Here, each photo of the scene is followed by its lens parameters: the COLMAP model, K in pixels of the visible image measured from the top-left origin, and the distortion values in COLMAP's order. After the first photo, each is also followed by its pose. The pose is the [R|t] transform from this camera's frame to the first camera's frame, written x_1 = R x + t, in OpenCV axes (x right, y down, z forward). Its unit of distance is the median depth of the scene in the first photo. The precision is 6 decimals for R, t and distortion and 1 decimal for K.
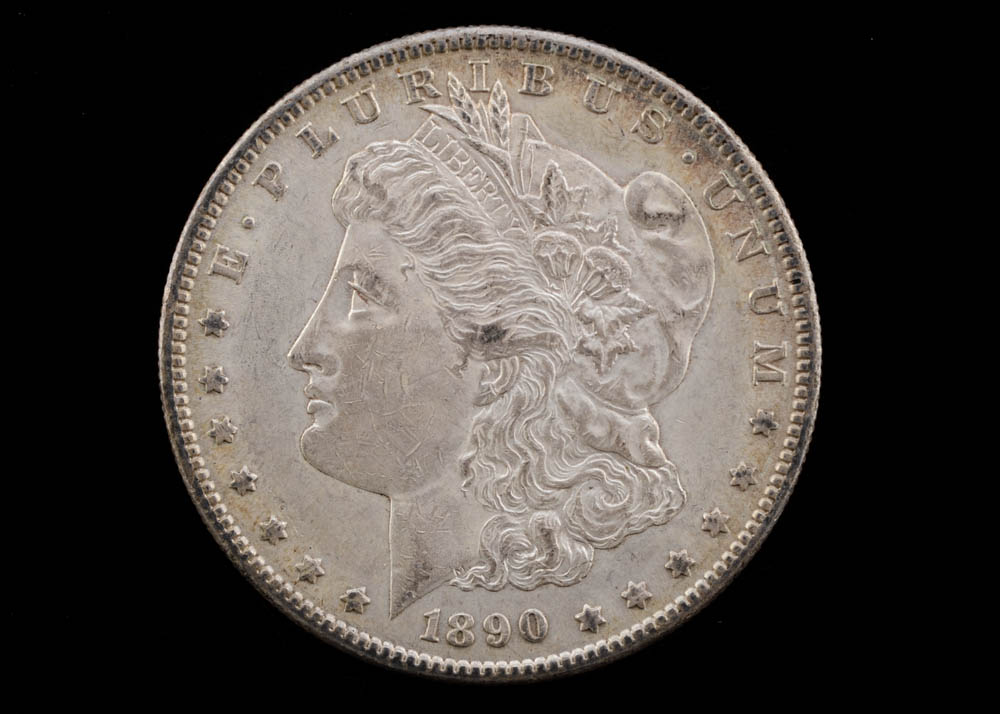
lens RADIAL K [[3282.4, 0, 499.7], [0, 3282.4, 356.0], [0, 0, 1]] dist [-0.123496, 0.000000]
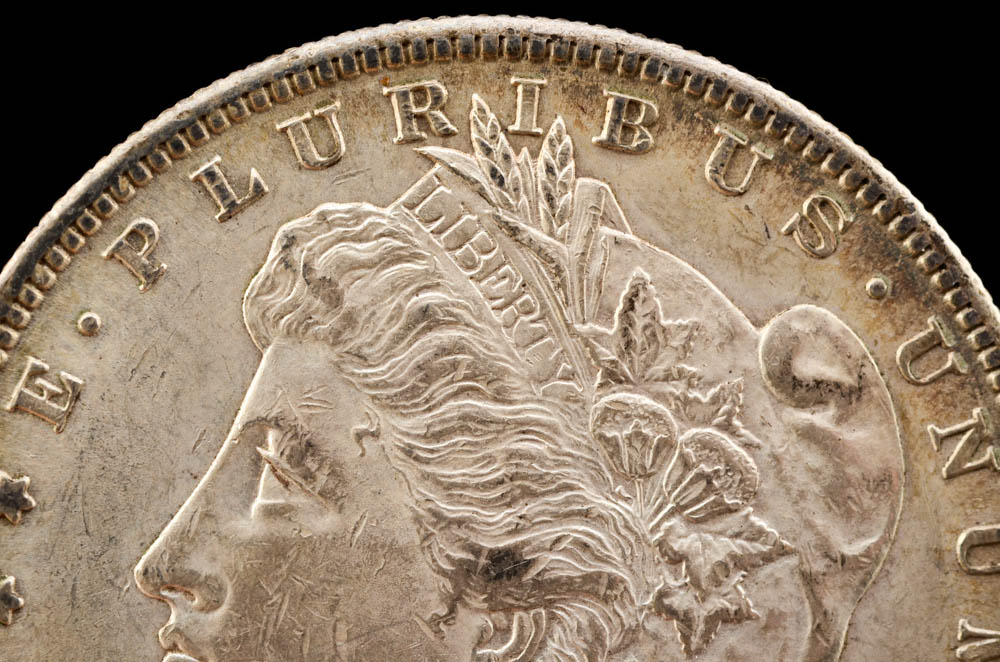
lens RADIAL K [[2905.1, 0, 499.1], [0, 2905.1, 334.8], [0, 0, 1]] dist [-0.003080, 0.000000]
pose [[0.992161, 0.100111, 0.074790, -0.044389], [-0.096437, 0.994020, -0.051221, -0.020309], [-0.079471, 0.043607, 0.995883, 0.504509]]
